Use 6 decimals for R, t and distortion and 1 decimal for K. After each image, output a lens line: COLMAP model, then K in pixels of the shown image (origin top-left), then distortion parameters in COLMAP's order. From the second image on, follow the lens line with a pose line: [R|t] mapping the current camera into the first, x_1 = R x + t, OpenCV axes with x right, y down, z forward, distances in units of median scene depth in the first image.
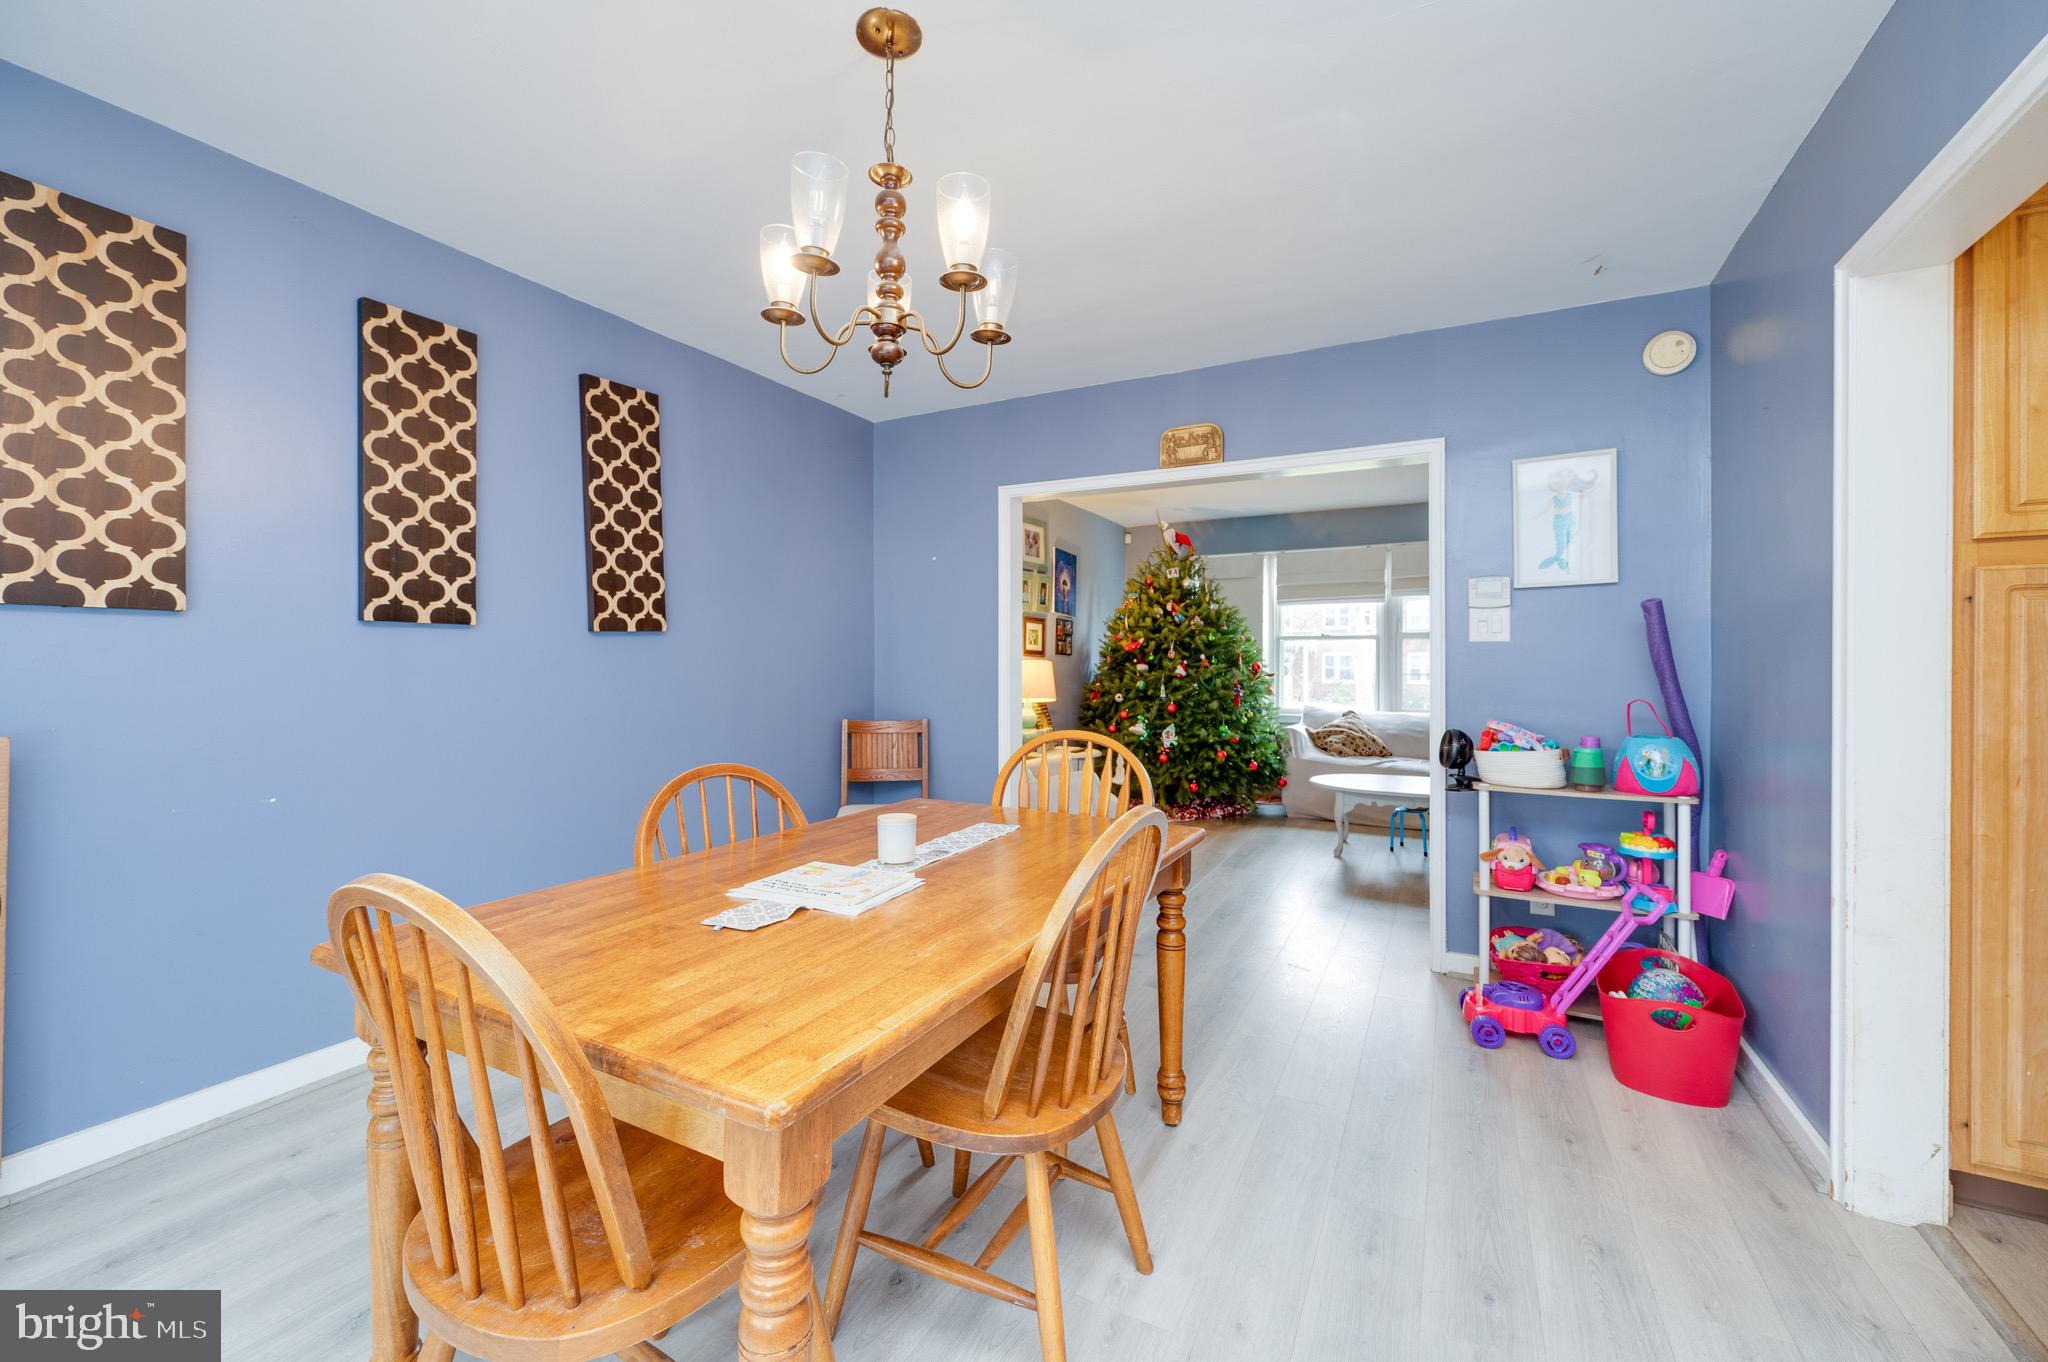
lens RADIAL K [[816.7, 0, 1017.0], [0, 816.7, 676.6], [0, 0, 1]] dist [0.000247, -0.000529]
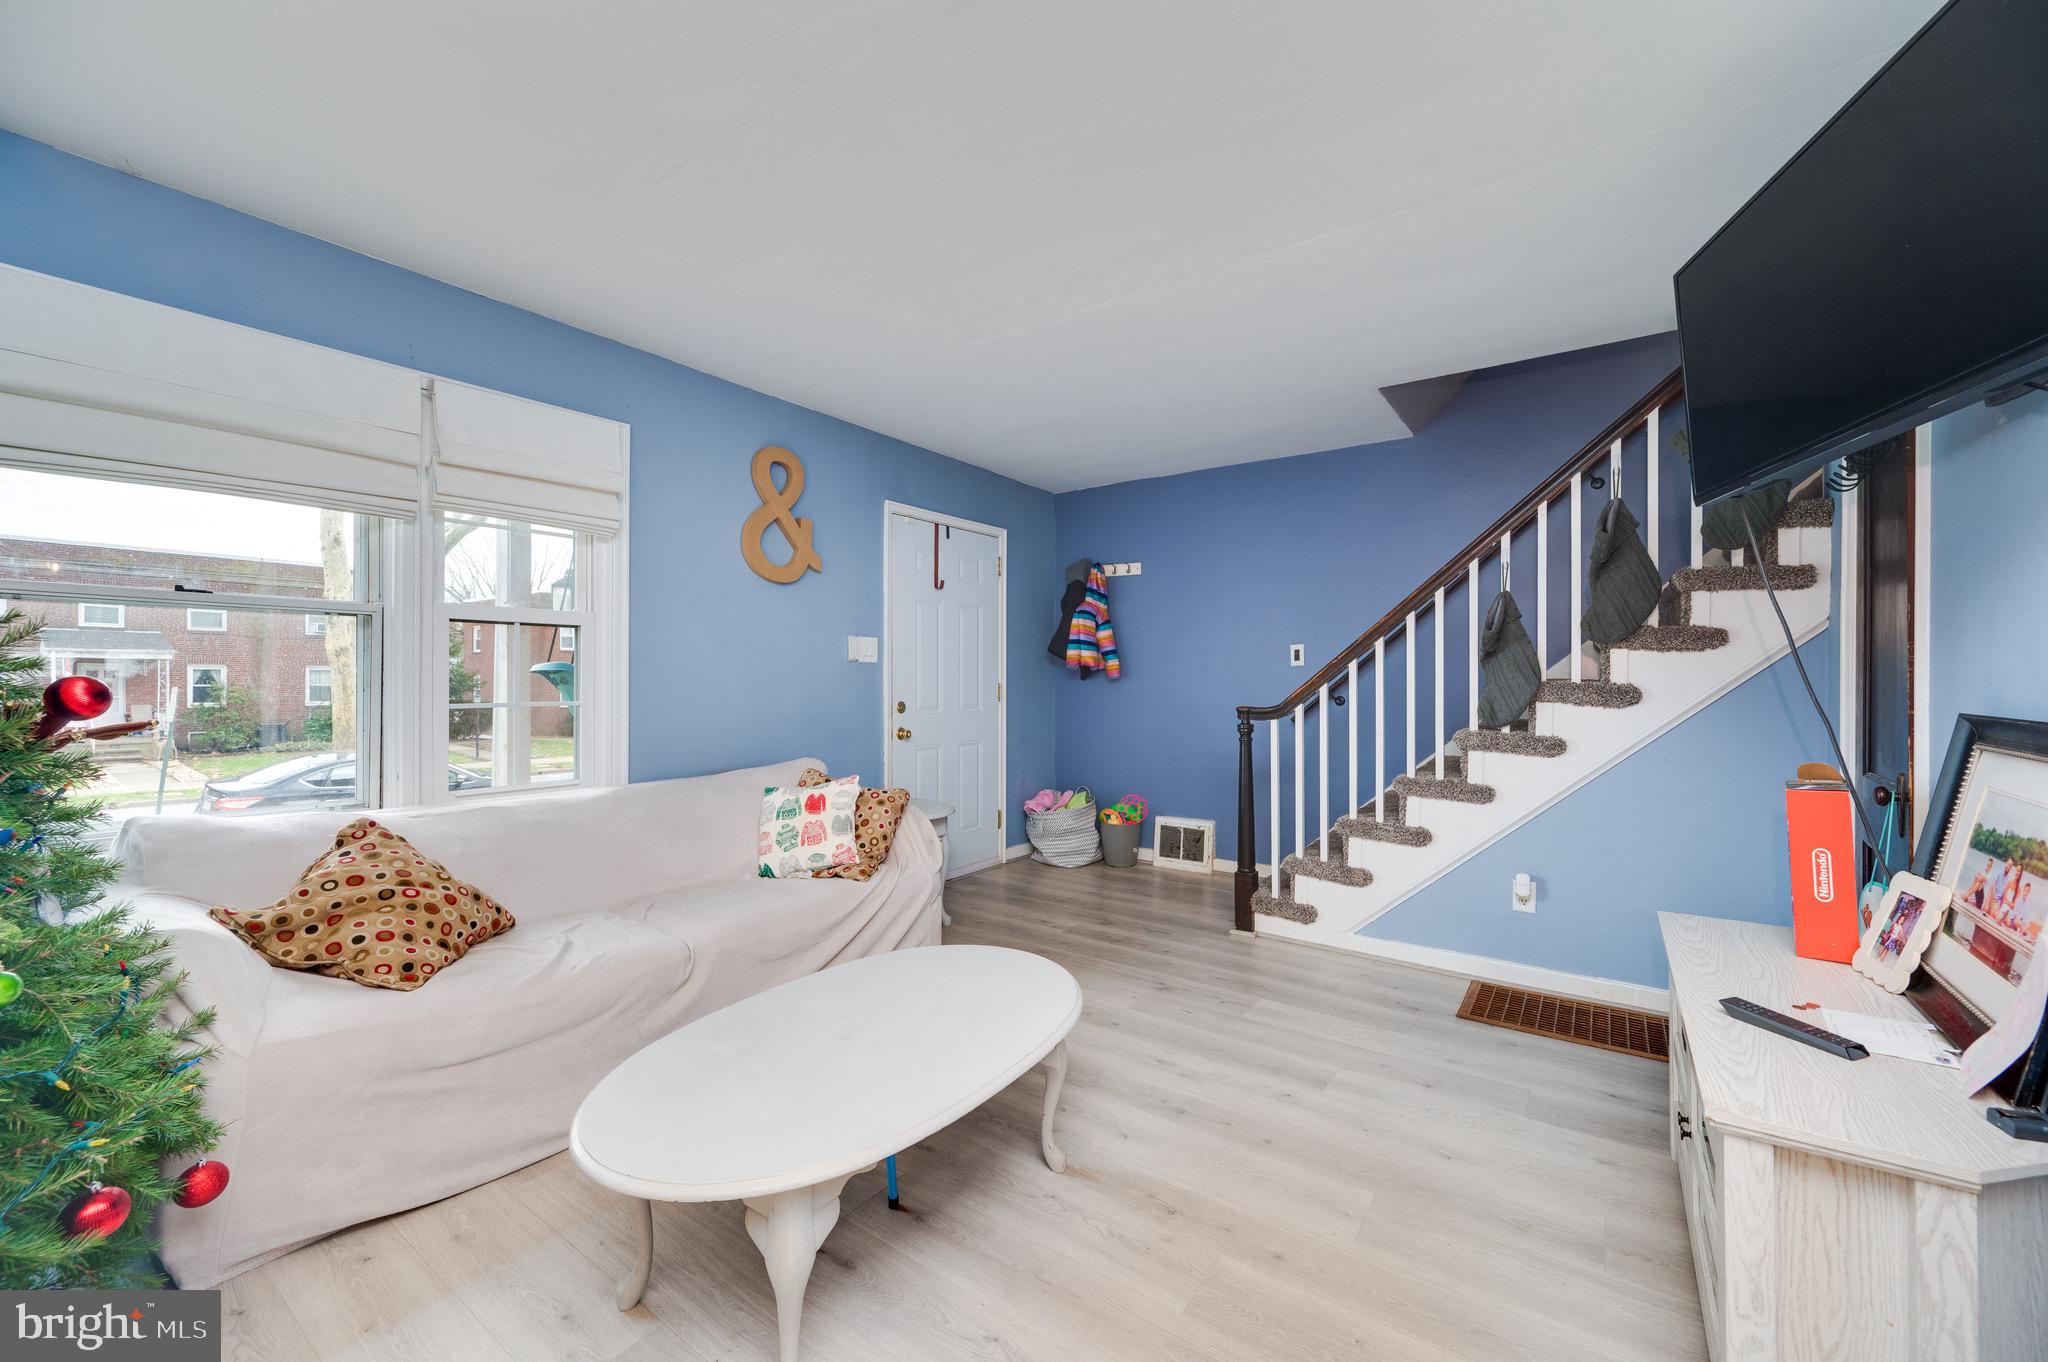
lens RADIAL K [[816.7, 0, 1017.0], [0, 816.7, 676.6], [0, 0, 1]] dist [0.000247, -0.000529]
pose [[0.137099, 0.006797, 0.990534, 0.119109], [0.015900, 0.999833, -0.009062, -0.011313], [-0.990430, 0.016991, 0.136967, 0.737580]]
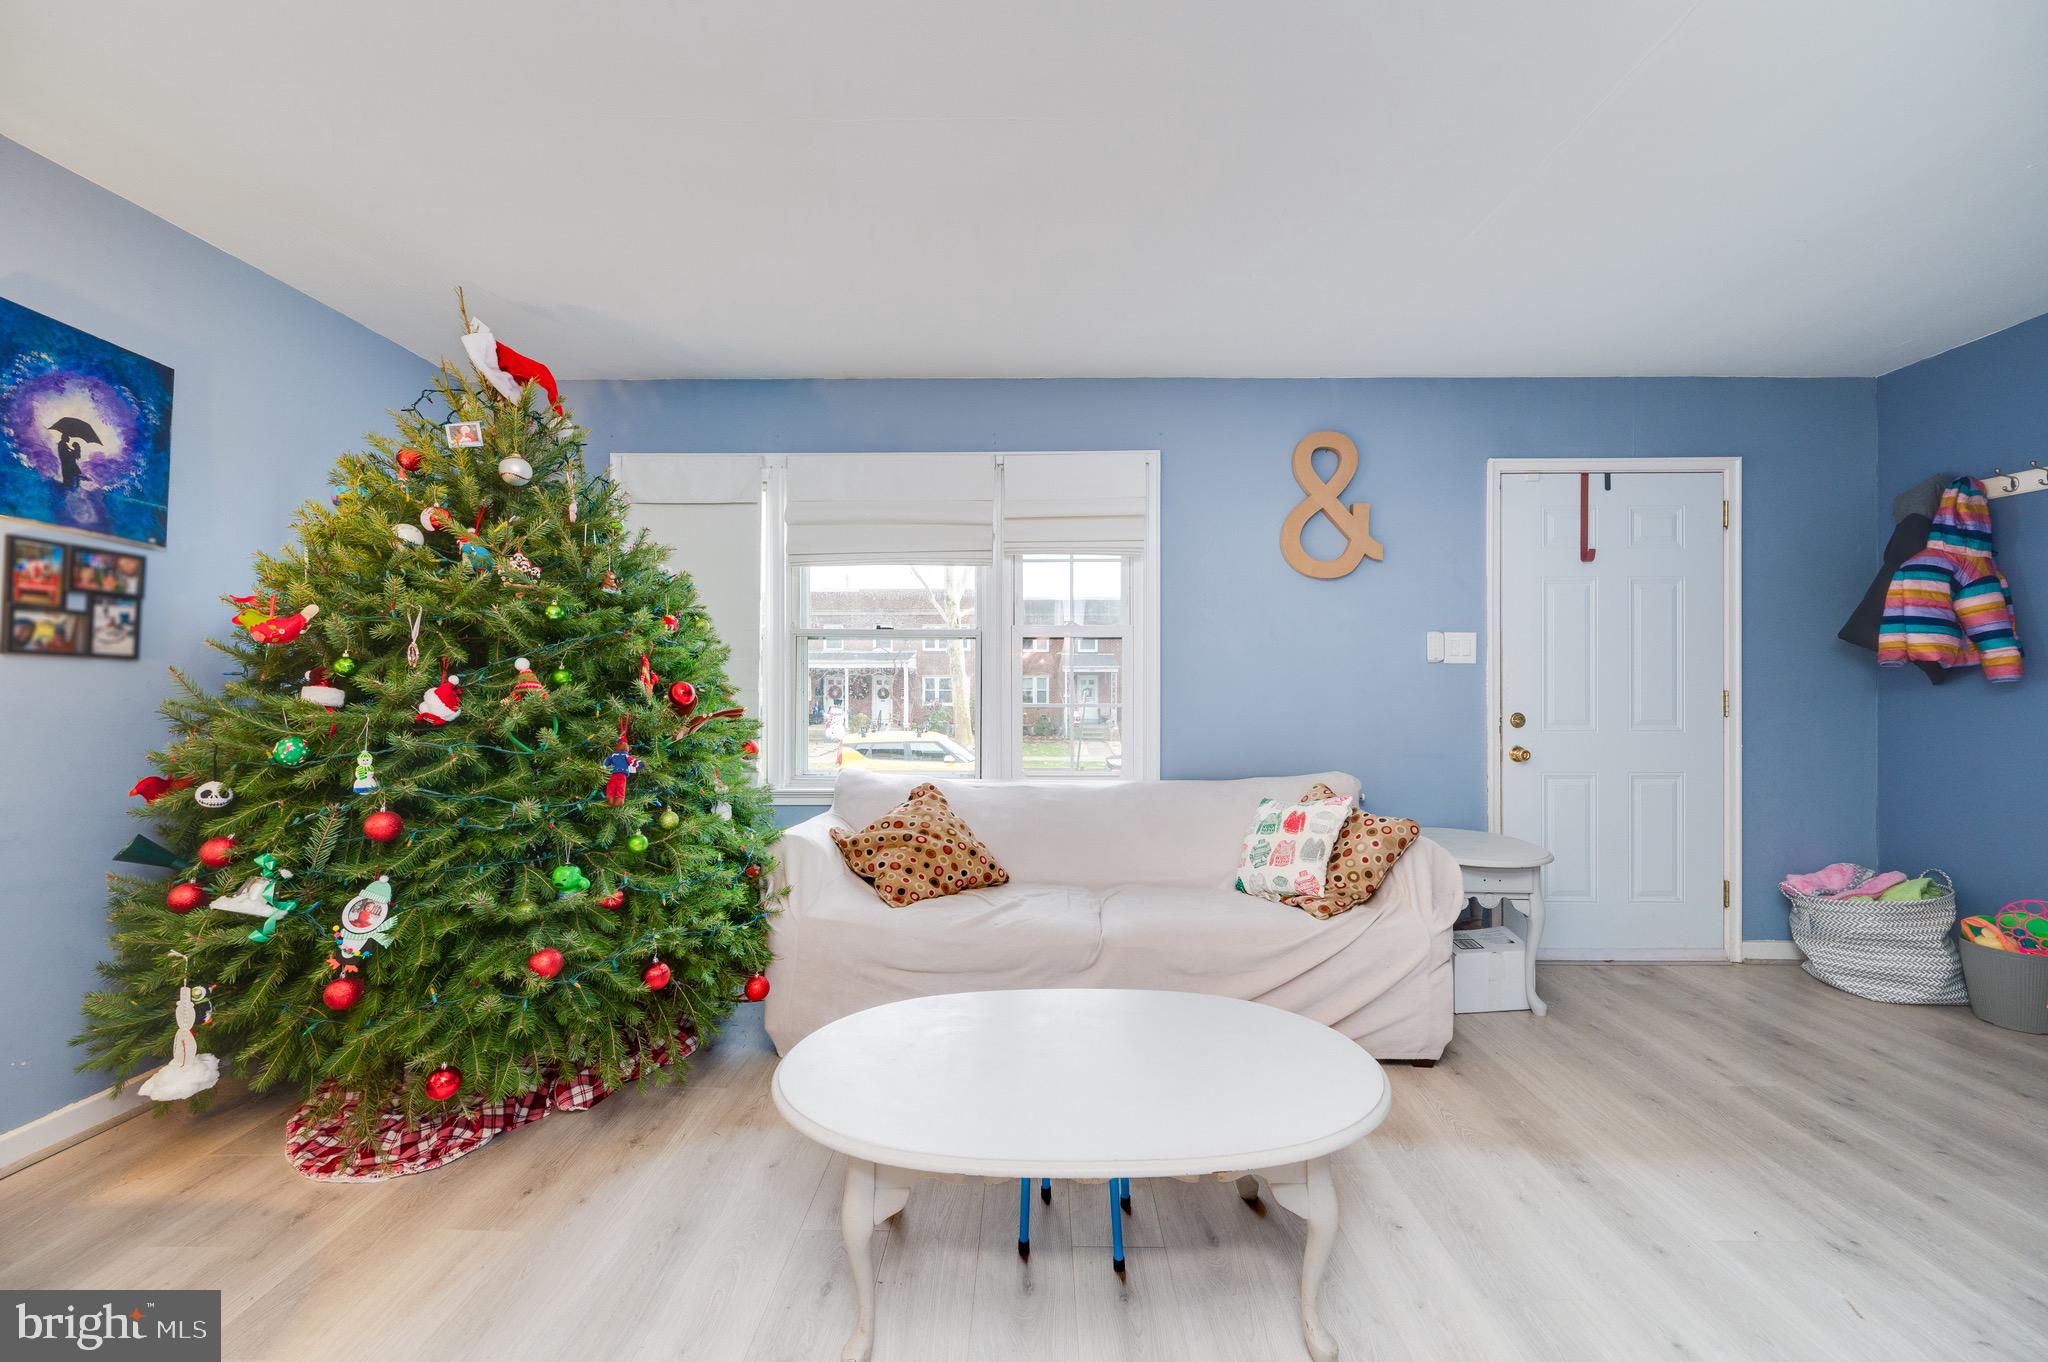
lens RADIAL K [[816.7, 0, 1017.0], [0, 816.7, 676.6], [0, 0, 1]] dist [0.000247, -0.000529]
pose [[0.893427, 0.007771, 0.449141, 0.259580], [0.004629, 0.999638, -0.026503, -0.008889], [-0.449184, 0.025757, 0.893068, 0.592474]]
